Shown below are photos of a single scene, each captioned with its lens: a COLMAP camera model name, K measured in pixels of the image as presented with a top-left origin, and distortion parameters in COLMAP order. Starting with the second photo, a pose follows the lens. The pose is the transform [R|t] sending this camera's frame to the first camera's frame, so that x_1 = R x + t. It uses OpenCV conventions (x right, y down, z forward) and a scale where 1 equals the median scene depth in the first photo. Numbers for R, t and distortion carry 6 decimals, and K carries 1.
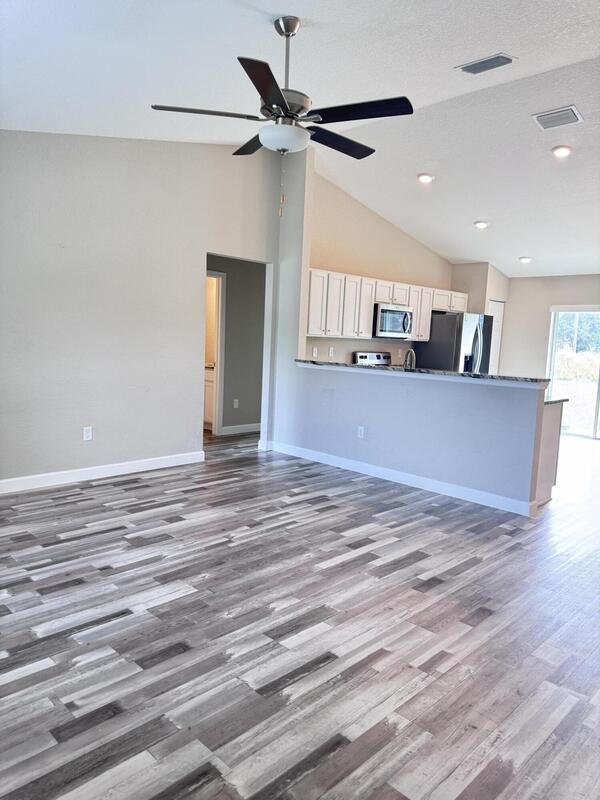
lens RADIAL K [[562.5, 0, 300.0], [0, 562.5, 400.0], [0, 0, 1]] dist [0.001902, -0.007817]
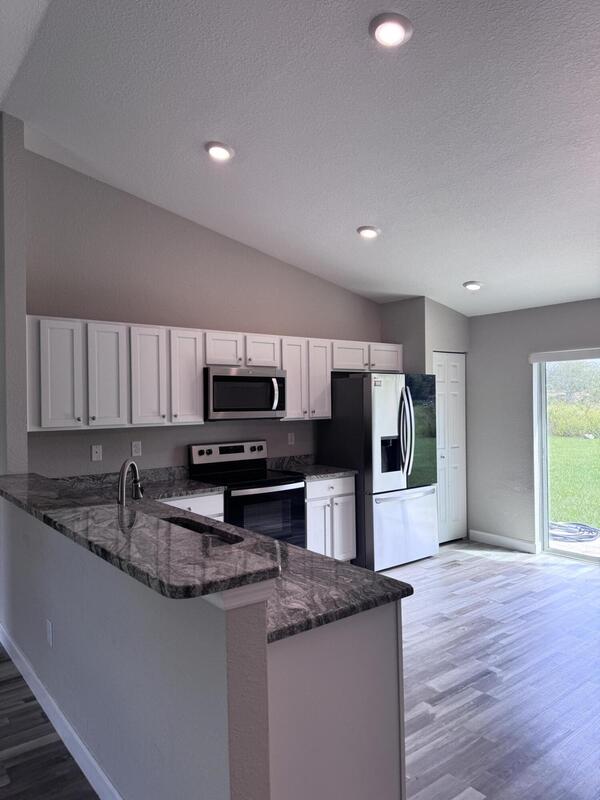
lens RADIAL K [[554.7, 0, 300.0], [0, 554.7, 400.0], [0, 0, 1]] dist [0.127296, -0.196812]
pose [[0.991664, -0.057177, -0.115467, 0.894379], [0.042805, 0.991443, -0.123319, -0.159211], [0.121530, 0.117349, 0.985627, 1.173014]]
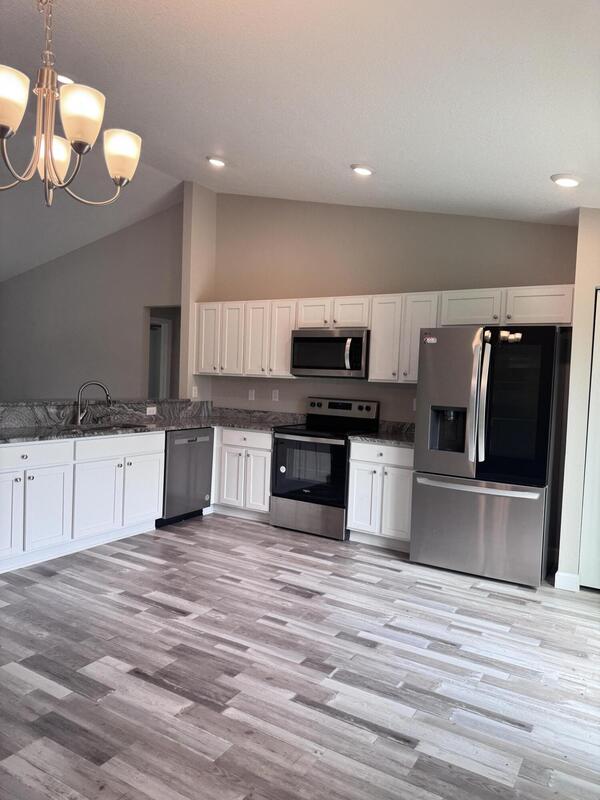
lens RADIAL K [[558.7, 0, 300.0], [0, 558.7, 400.0], [0, 0, 1]] dist [0.062111, -0.090596]
pose [[0.245493, 0.008517, -0.969361, 2.459130], [-0.140286, 0.989747, -0.026832, -0.180493], [0.959194, 0.142574, 0.244171, 2.421432]]
